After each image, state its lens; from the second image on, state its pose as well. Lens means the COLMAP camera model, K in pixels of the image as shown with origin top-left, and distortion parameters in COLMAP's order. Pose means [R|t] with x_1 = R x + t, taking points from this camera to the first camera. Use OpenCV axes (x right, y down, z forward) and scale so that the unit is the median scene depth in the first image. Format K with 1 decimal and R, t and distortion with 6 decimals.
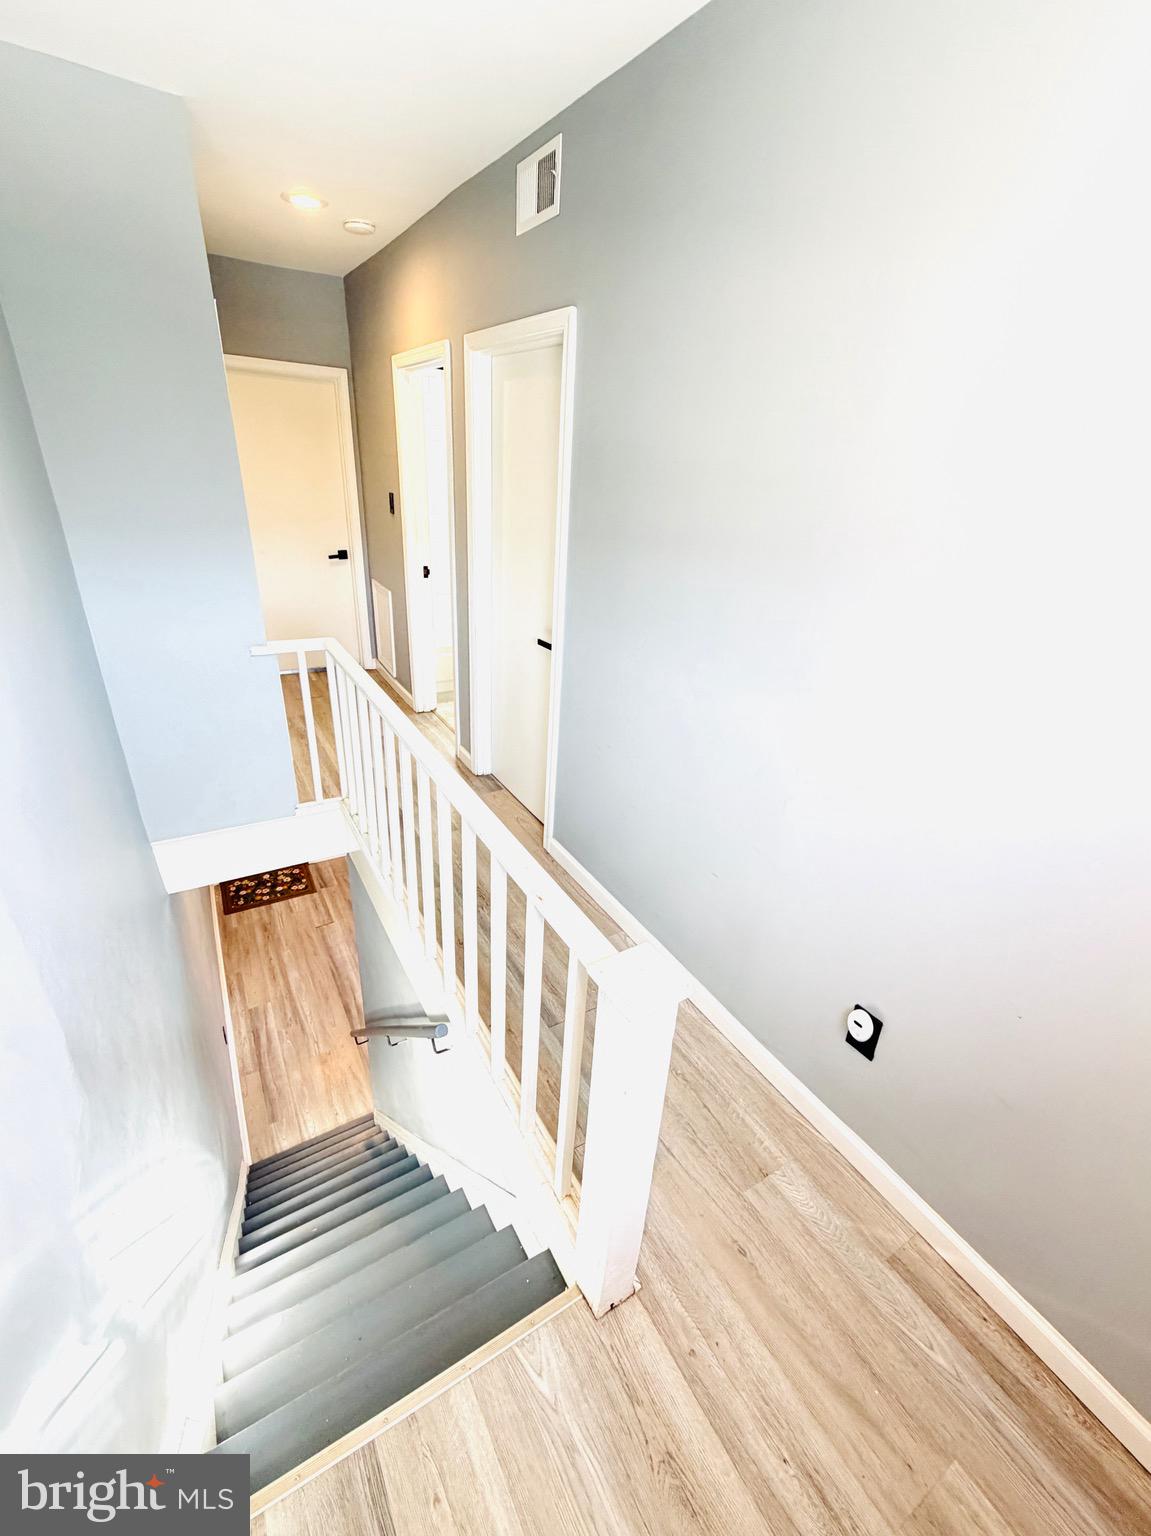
lens RADIAL K [[620.3, 0, 580.9], [0, 620.3, 765.5], [0, 0, 1]] dist [0.000819, 0.001132]
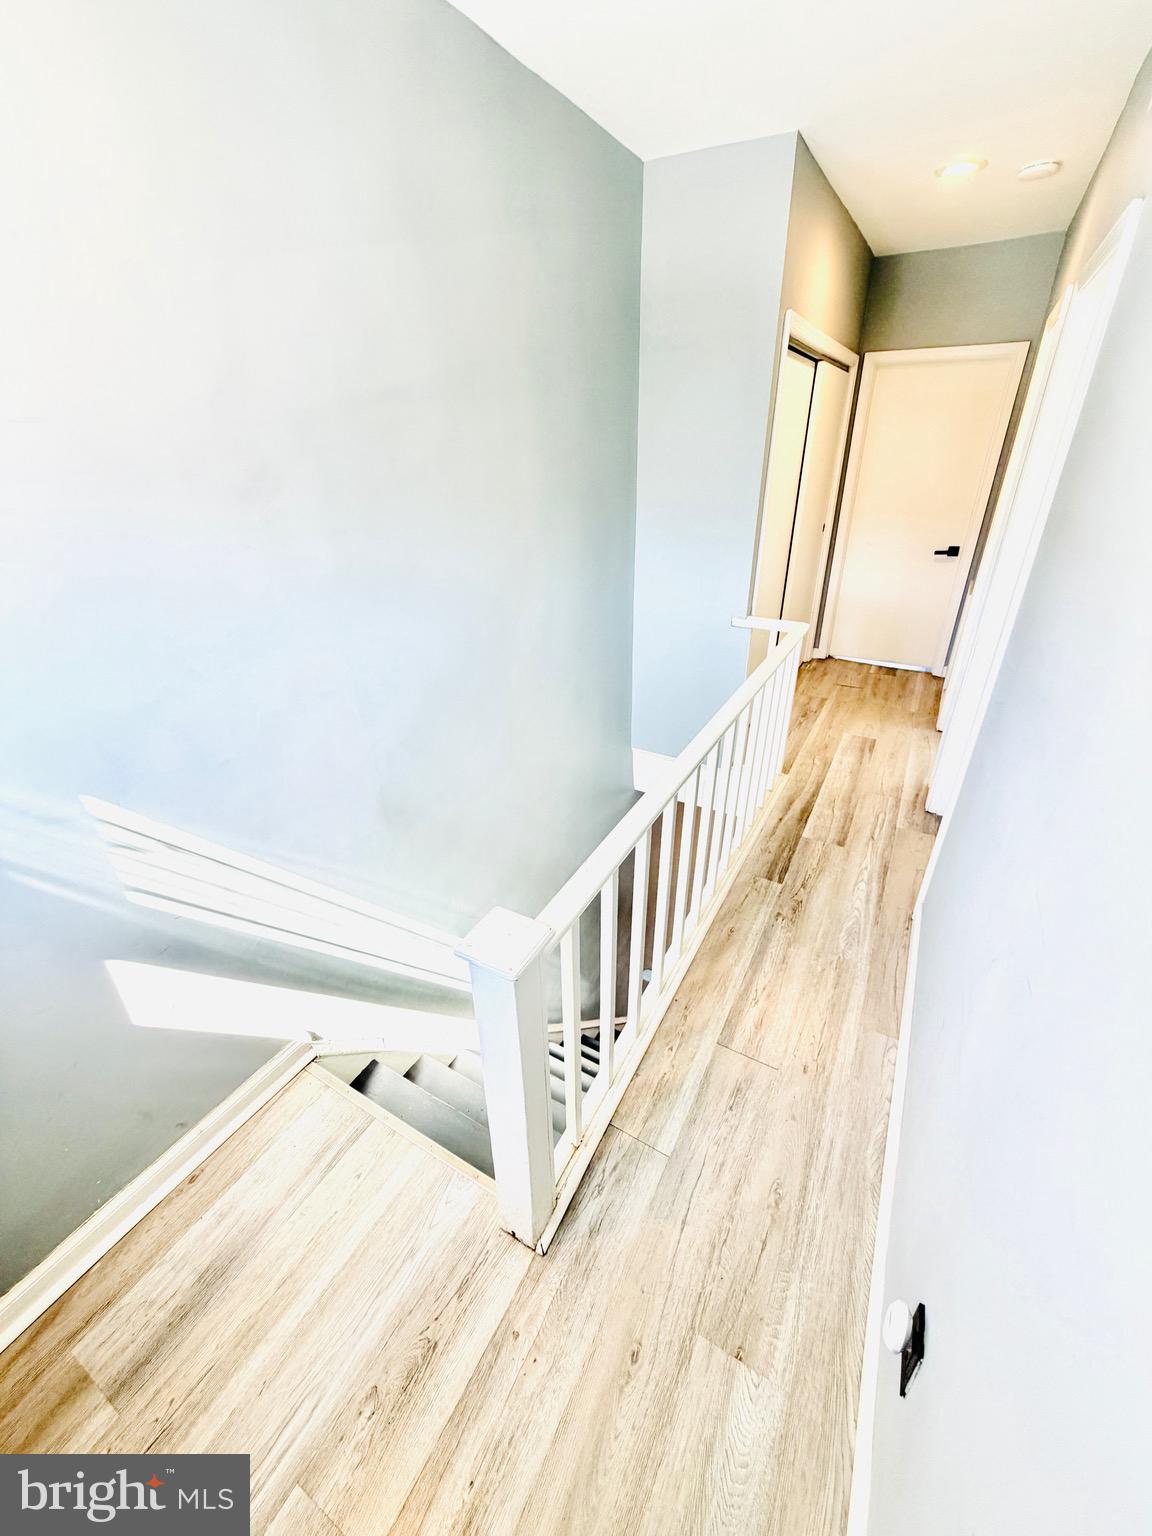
lens RADIAL K [[620.3, 0, 587.0], [0, 620.3, 764.3], [0, 0, 1]] dist [0.000819, 0.001132]
pose [[0.508140, 0.349080, -0.787360, 0.629236], [-0.348552, 0.919322, 0.182640, -0.098475], [0.787594, 0.181629, 0.588818, 0.308177]]
